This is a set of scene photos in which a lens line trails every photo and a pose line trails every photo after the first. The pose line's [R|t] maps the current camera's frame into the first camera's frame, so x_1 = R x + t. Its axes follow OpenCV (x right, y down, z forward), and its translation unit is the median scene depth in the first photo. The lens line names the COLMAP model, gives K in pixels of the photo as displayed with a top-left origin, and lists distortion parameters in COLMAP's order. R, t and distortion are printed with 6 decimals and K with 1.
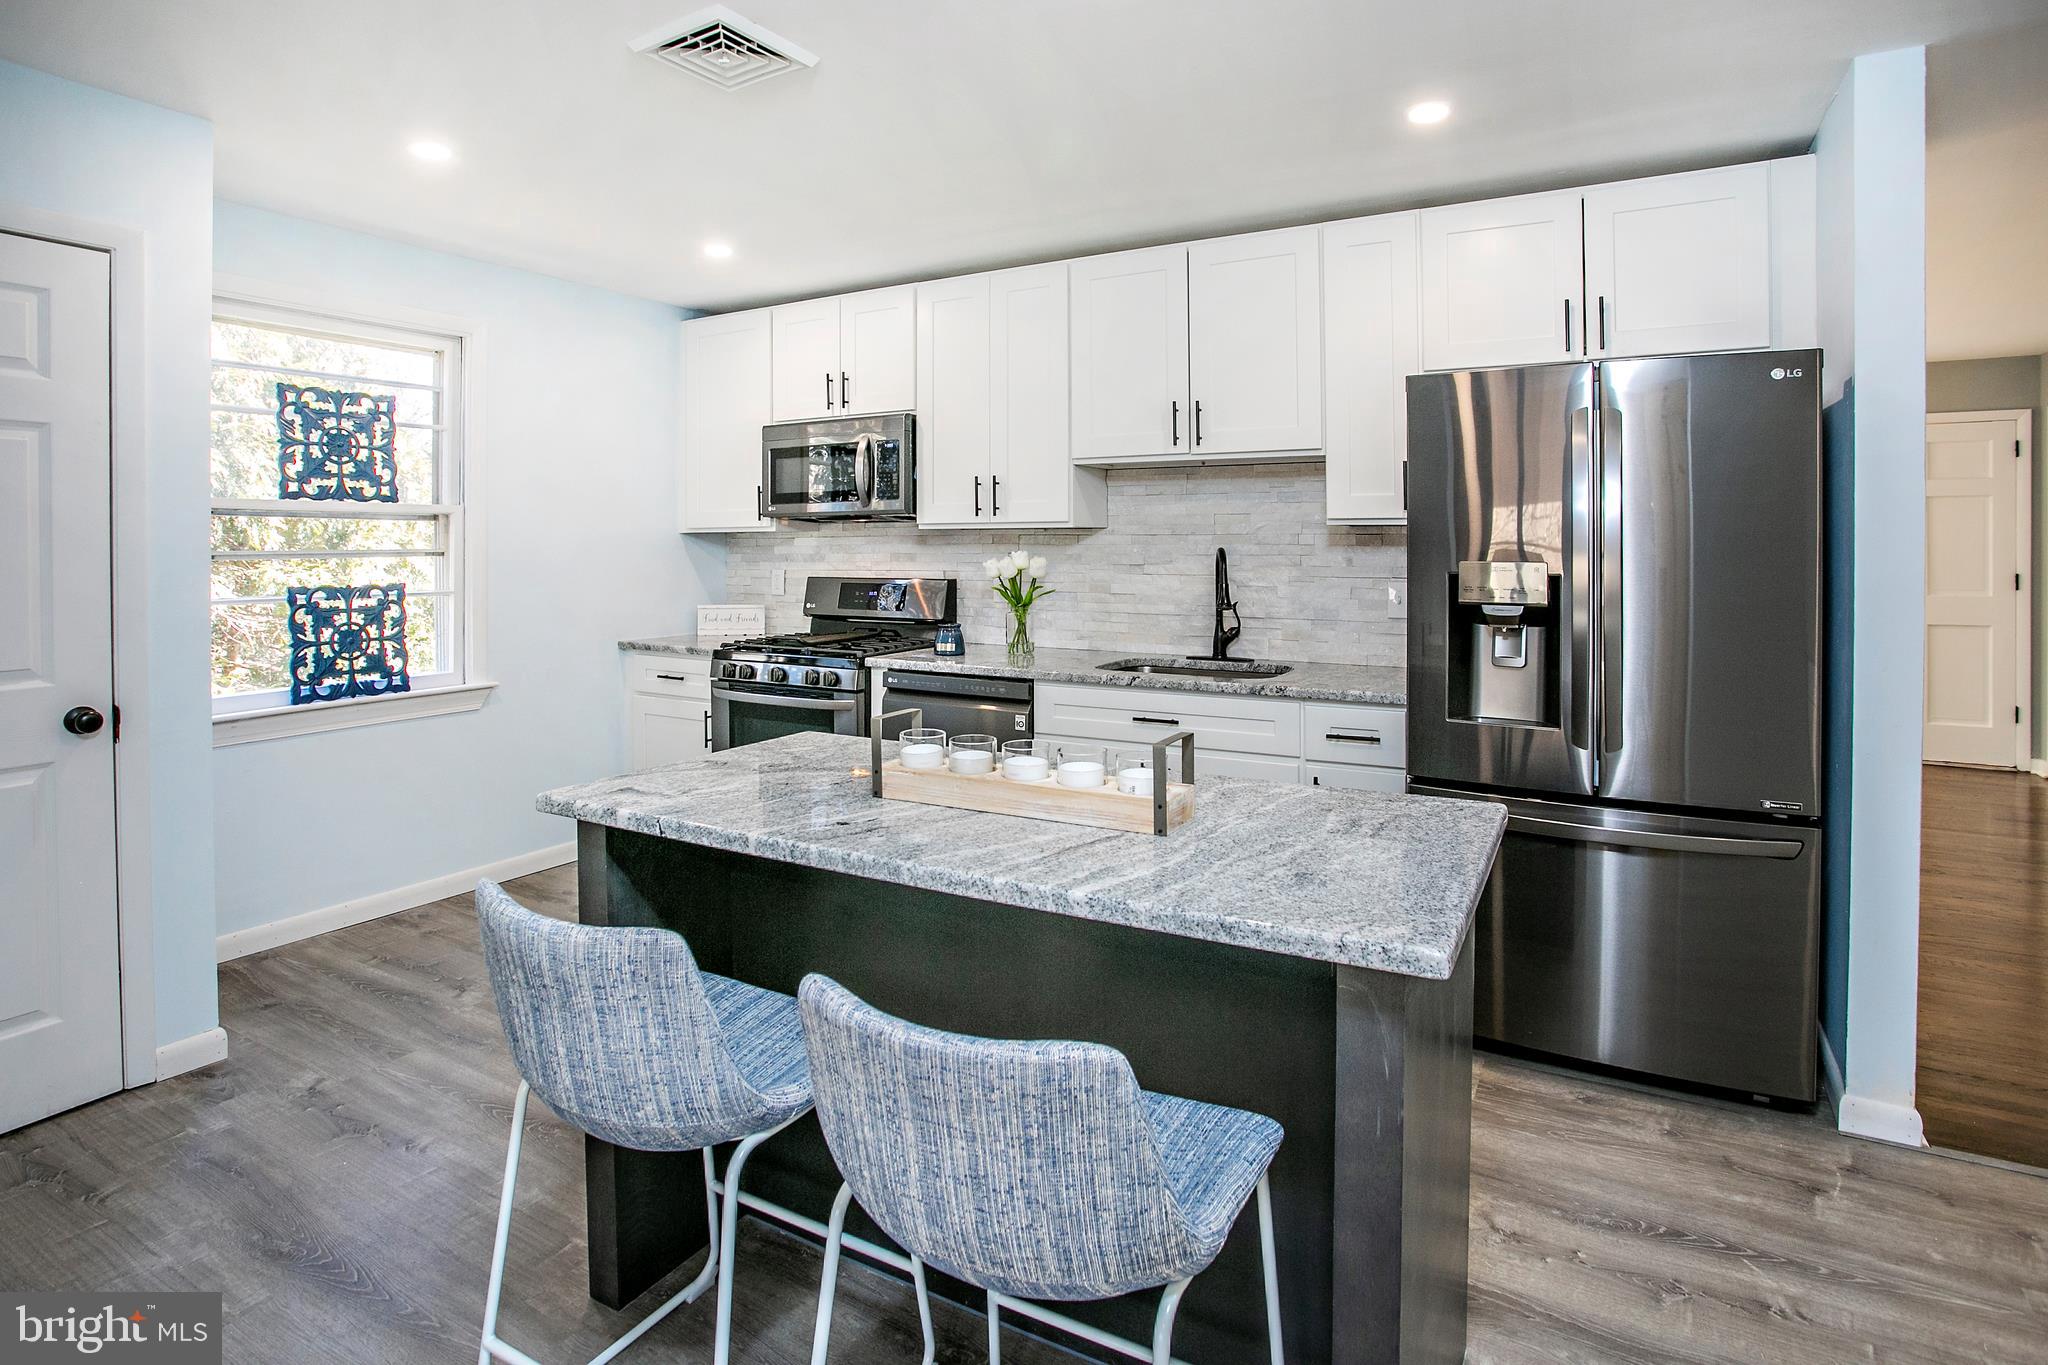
lens RADIAL K [[1045.2, 0, 1074.5], [0, 1045.2, 552.6], [0, 0, 1]] dist [-0.034389, 0.001295]
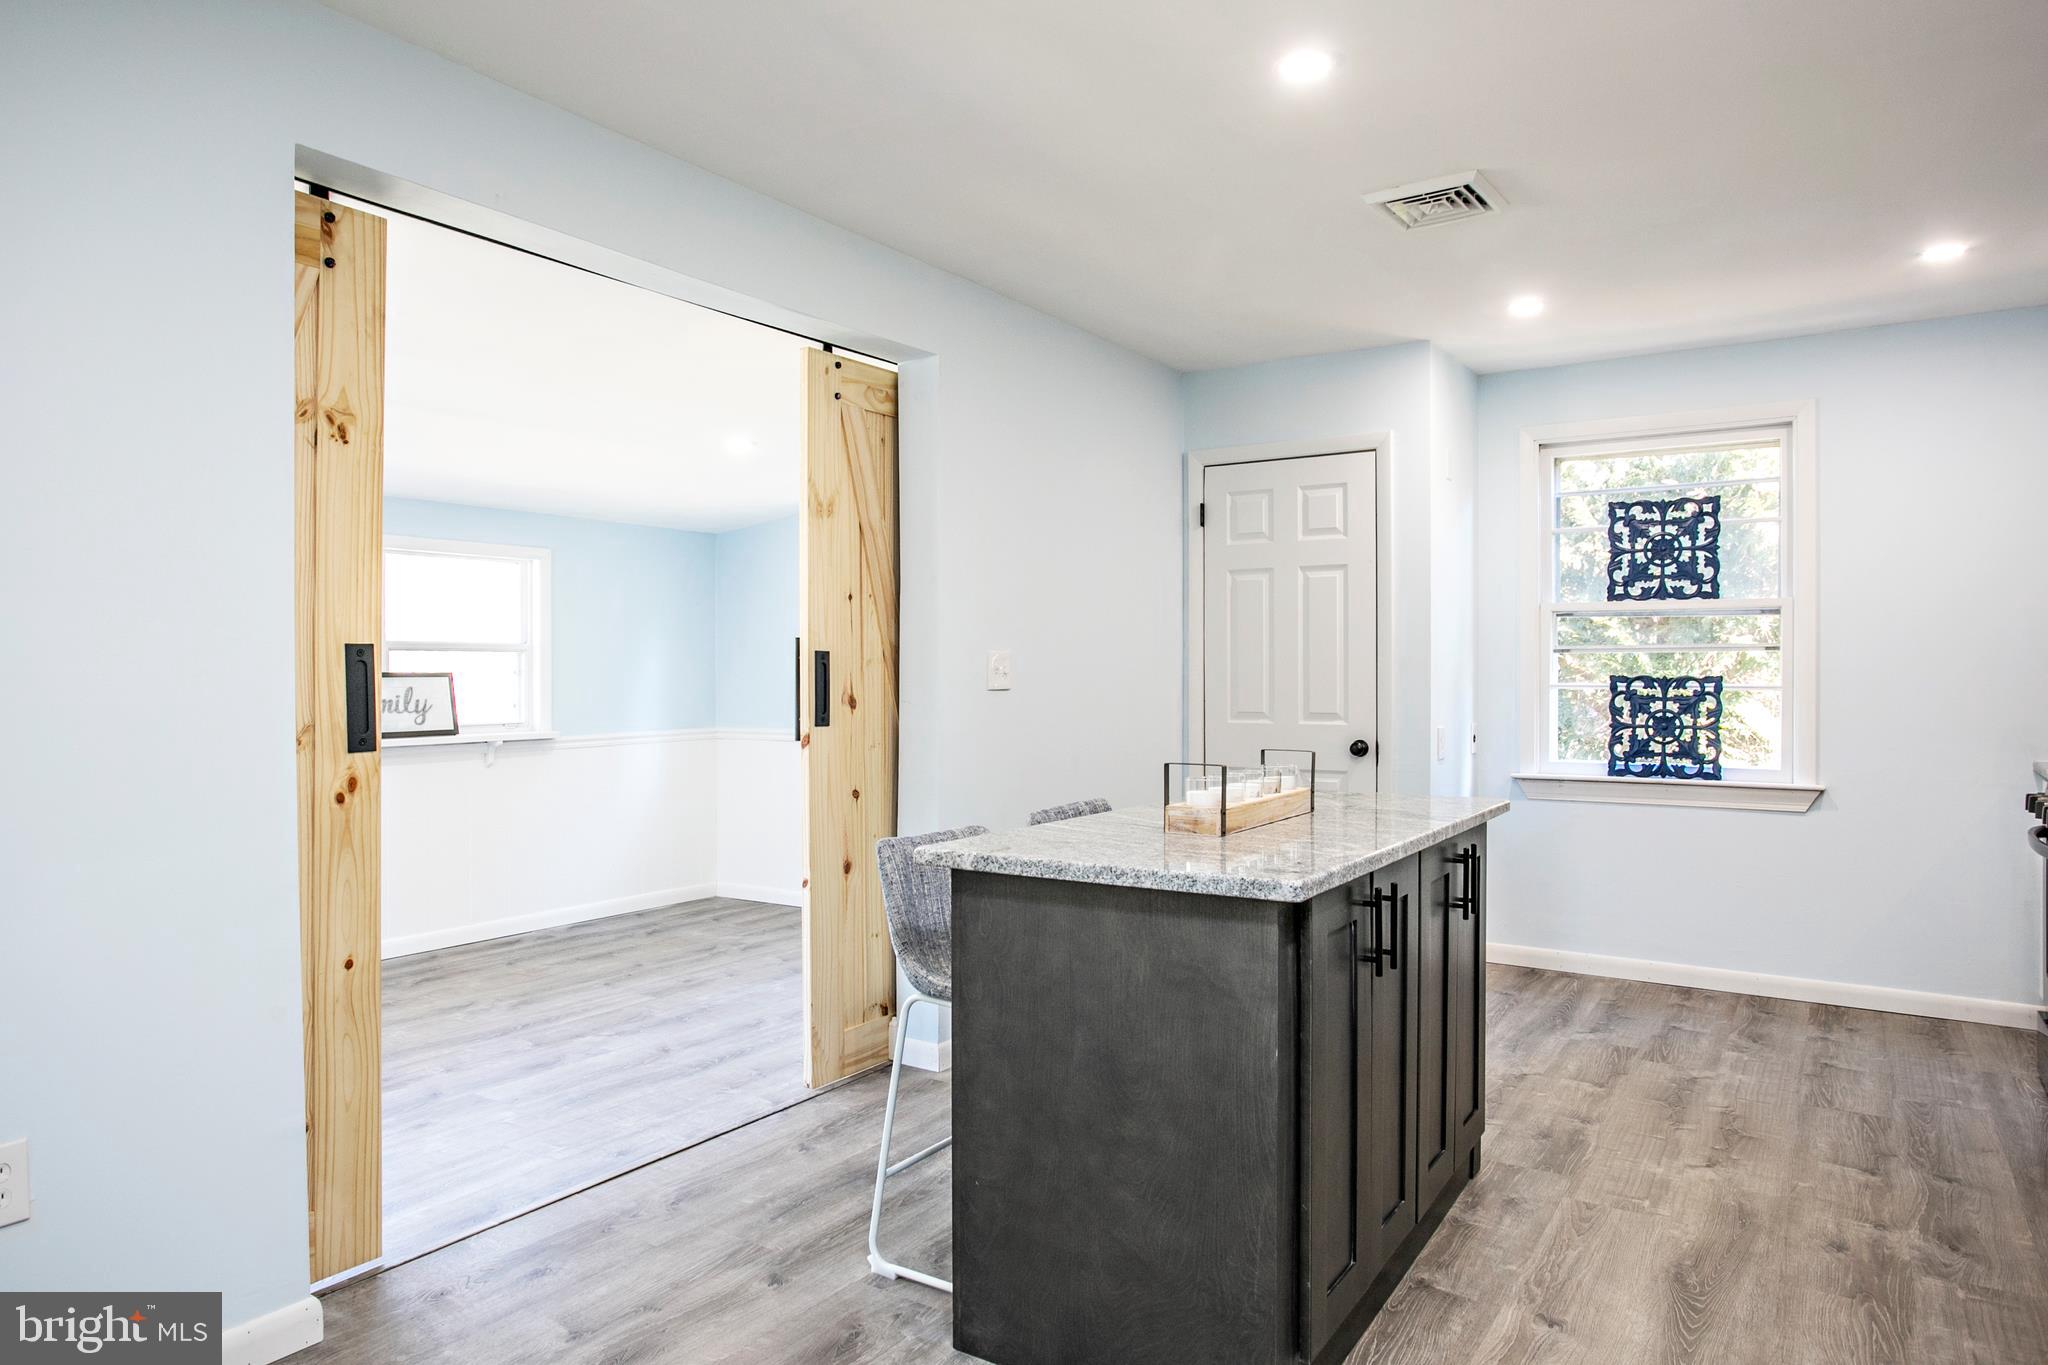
lens RADIAL K [[1286.5, 0, 976.5], [0, 1286.5, 721.5], [0, 0, 1]] dist [-0.000542, -0.000225]
pose [[-0.091645, 0.041412, -0.994930, 0.723462], [-0.011931, 0.999017, 0.042681, 0.029764], [0.995720, 0.015783, -0.091061, 0.383000]]
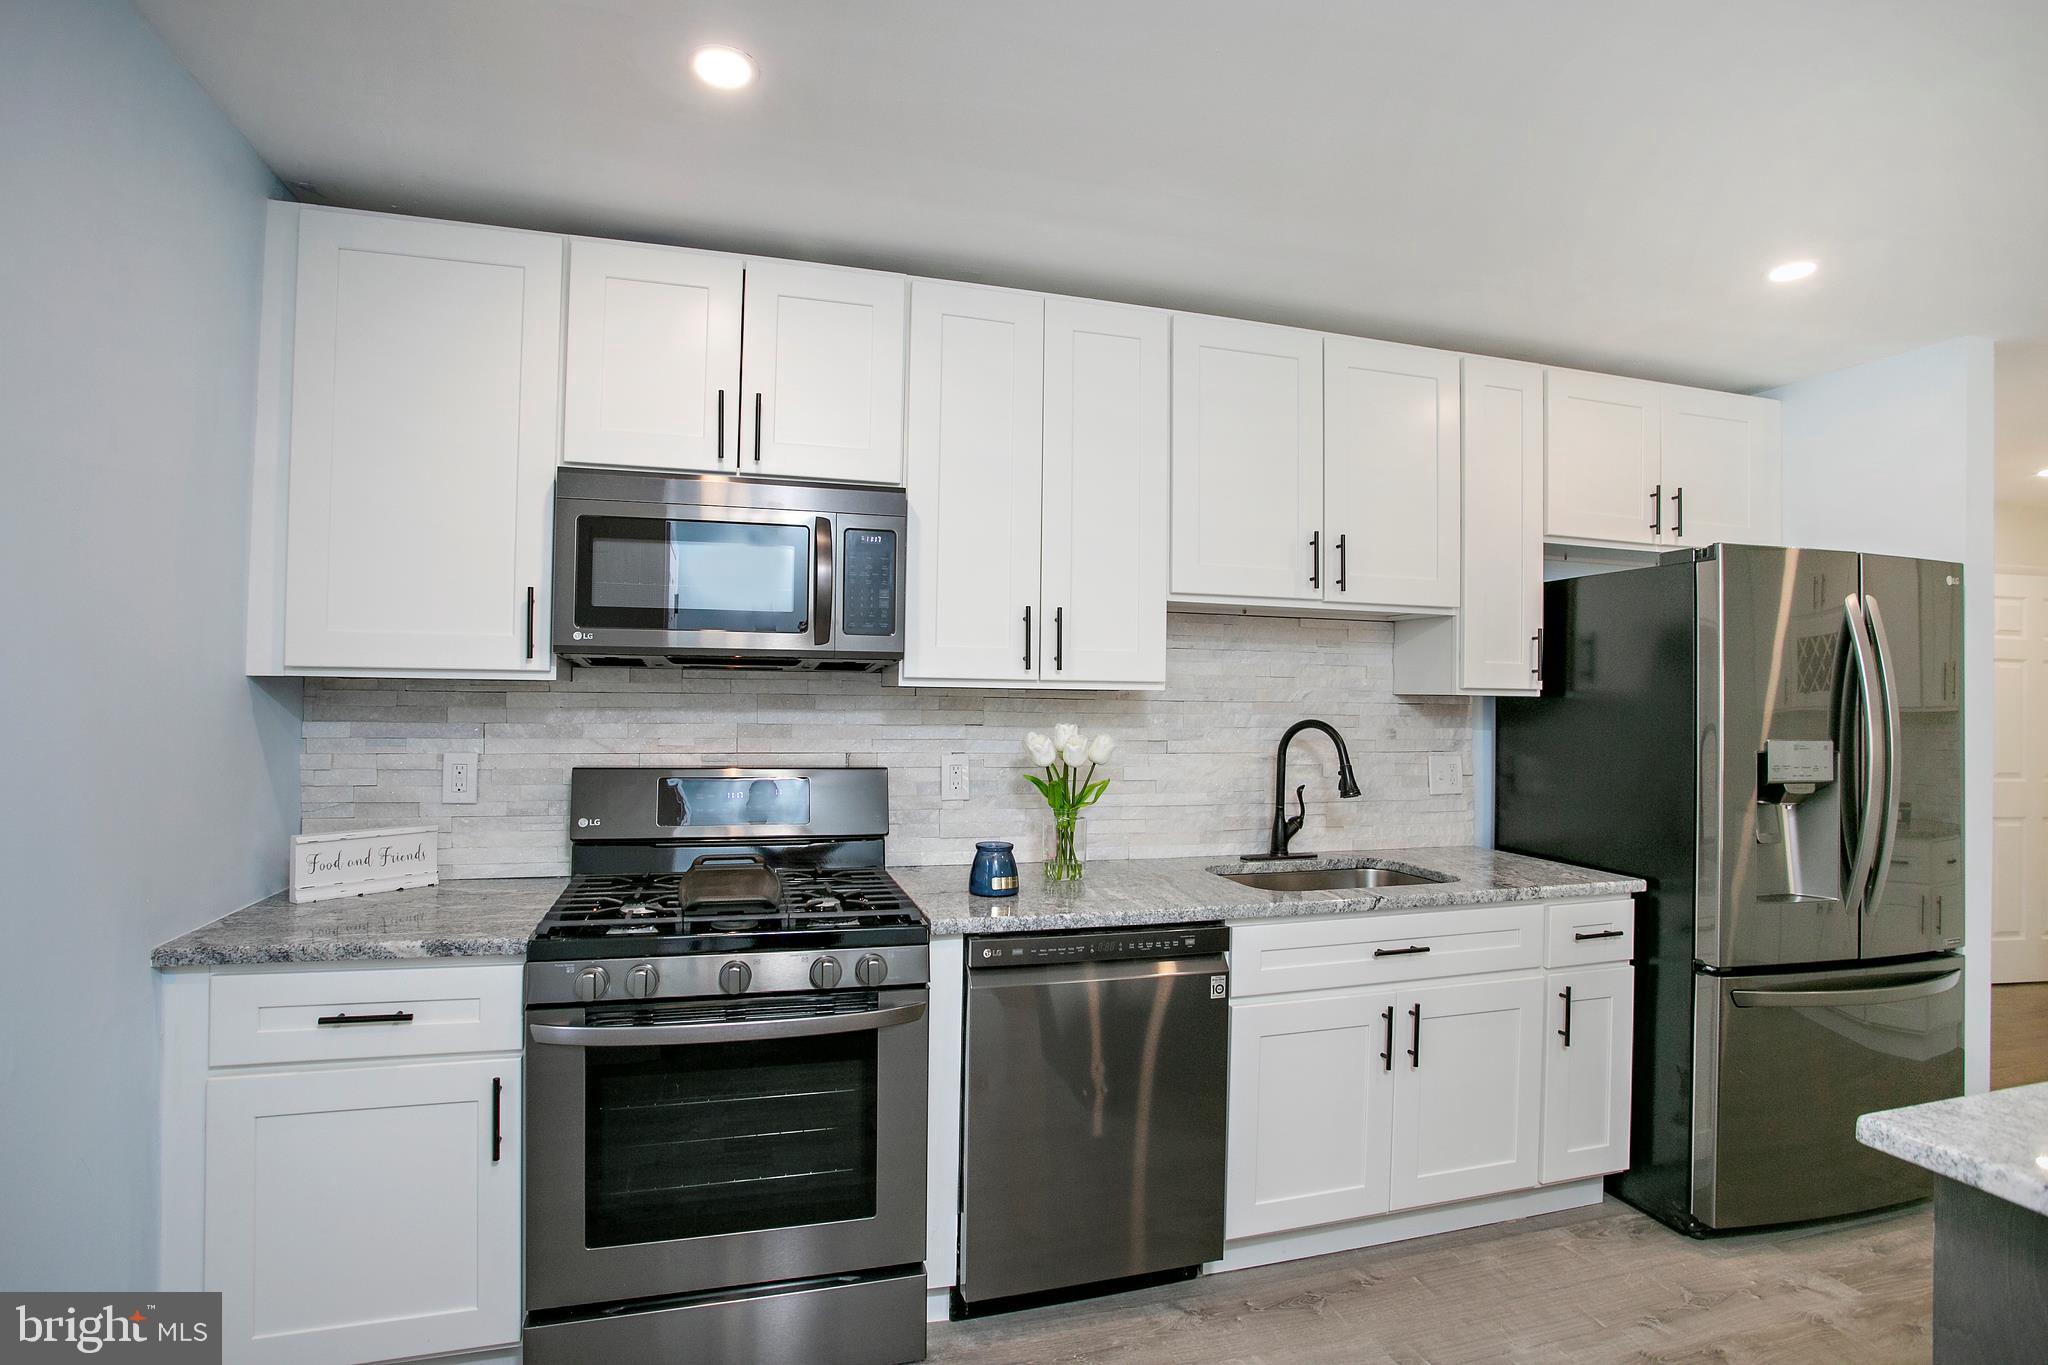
lens RADIAL K [[1019.5, 0, 1024.0], [0, 1019.5, 682.5], [0, 0, 1]] dist [-0.086148, 0.045909]
pose [[0.706461, 0.023422, 0.707364, -0.577295], [-0.009623, 0.999678, -0.023491, -0.012772], [-0.707687, 0.009789, 0.706459, 0.615338]]
